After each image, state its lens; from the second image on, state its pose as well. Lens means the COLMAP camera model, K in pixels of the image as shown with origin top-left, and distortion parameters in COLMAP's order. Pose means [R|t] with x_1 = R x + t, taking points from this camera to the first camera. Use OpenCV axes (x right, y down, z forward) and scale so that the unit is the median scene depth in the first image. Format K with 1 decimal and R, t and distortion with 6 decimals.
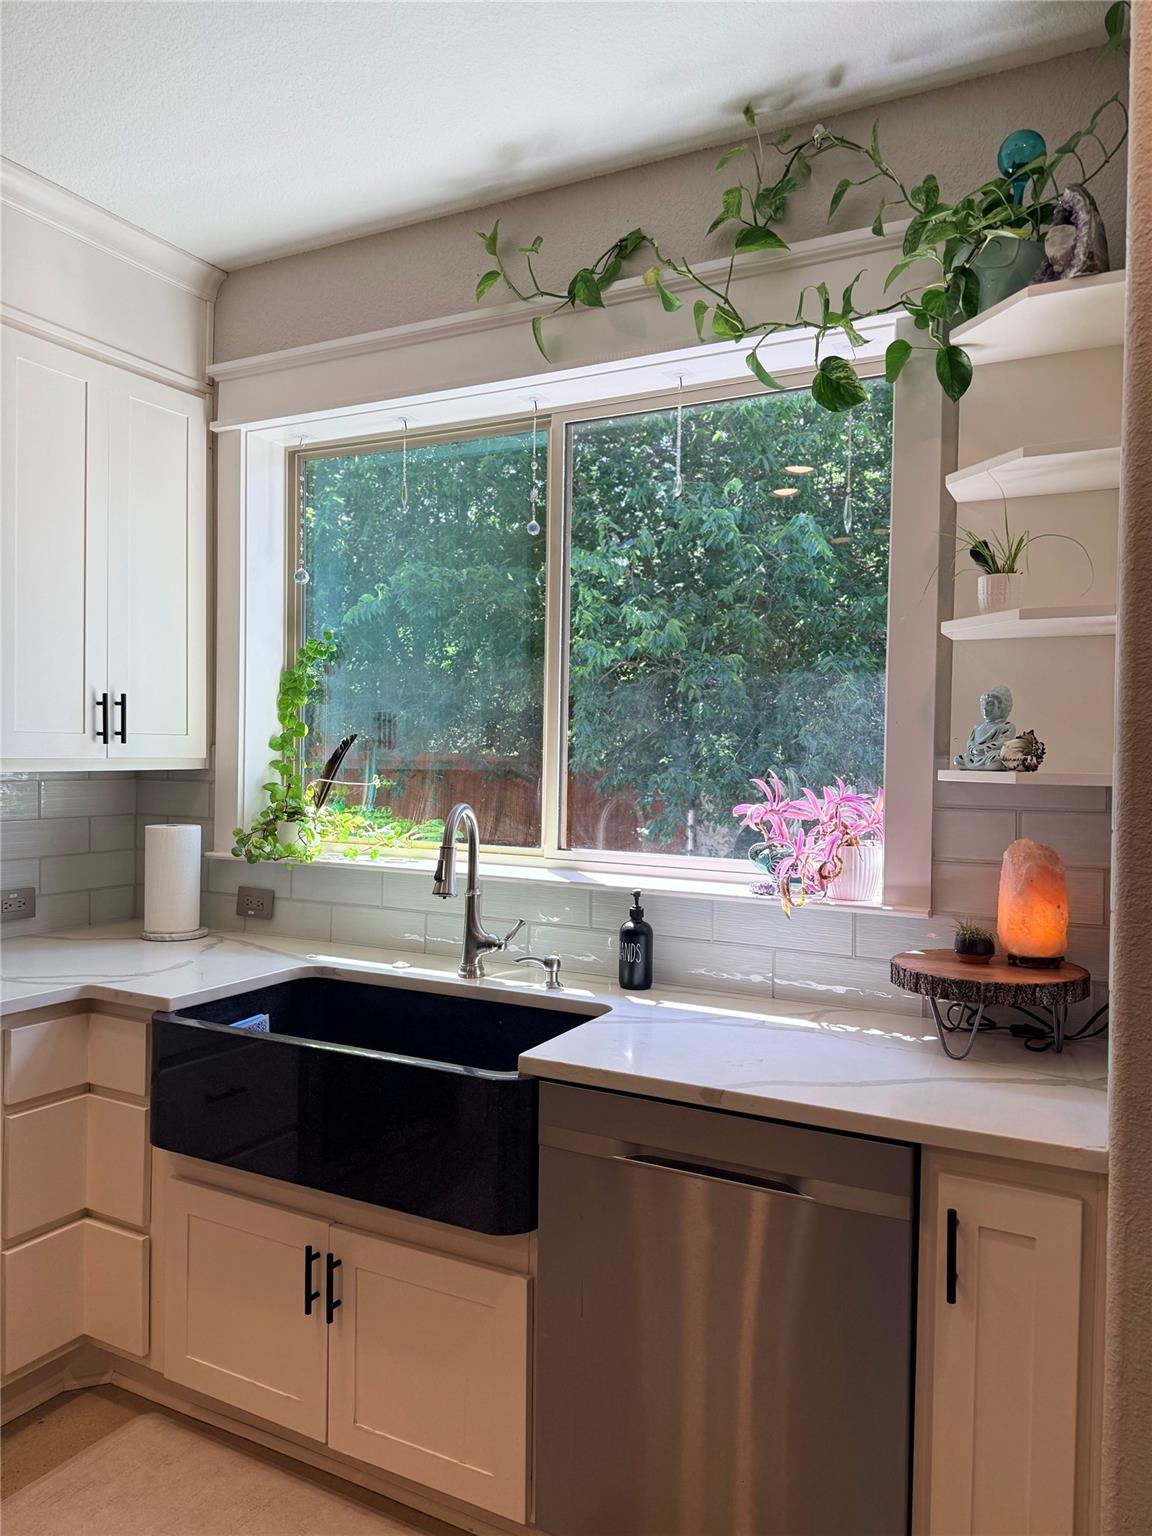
lens RADIAL K [[1083.4, 0, 575.8], [0, 1083.4, 771.2], [0, 0, 1]] dist [0.013395, -0.009867]
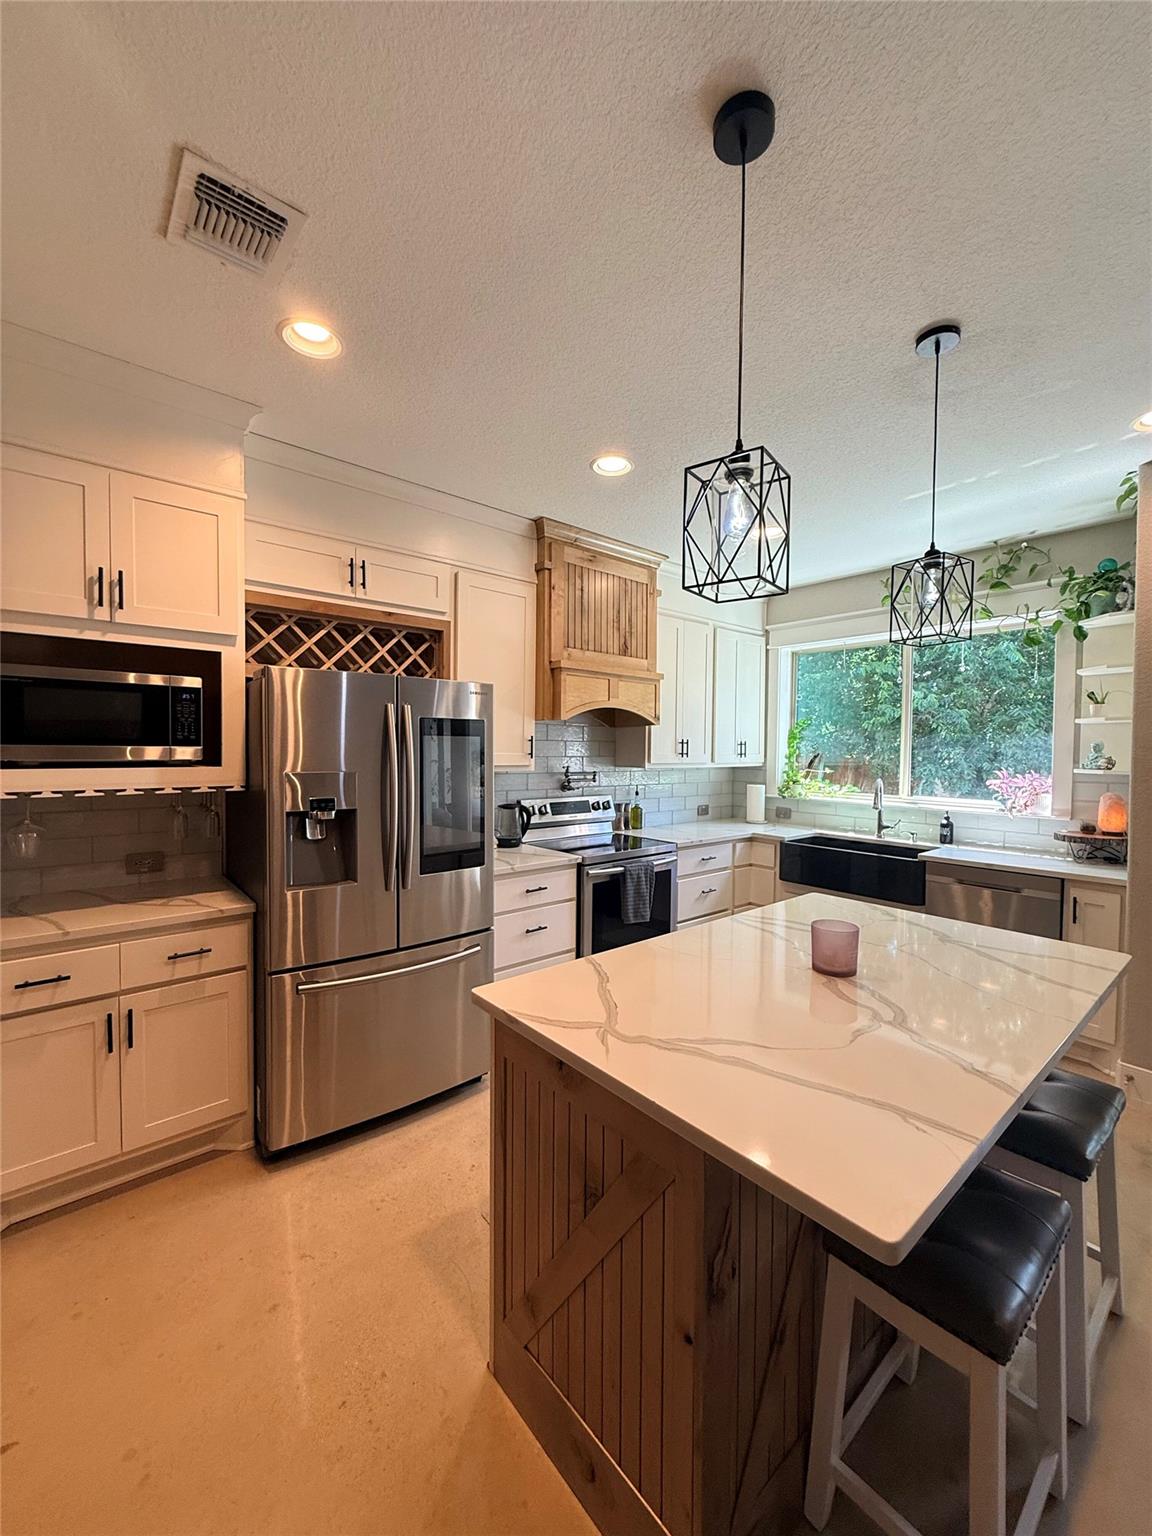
lens RADIAL K [[612.9, 0, 572.7], [0, 612.9, 763.2], [0, 0, 1]] dist [-0.002456, 0.000053]
pose [[0.926326, 0.002285, -0.376715, -0.270011], [-0.001086, 0.999994, 0.003395, -0.019249], [0.376721, -0.002736, 0.926323, -0.943779]]
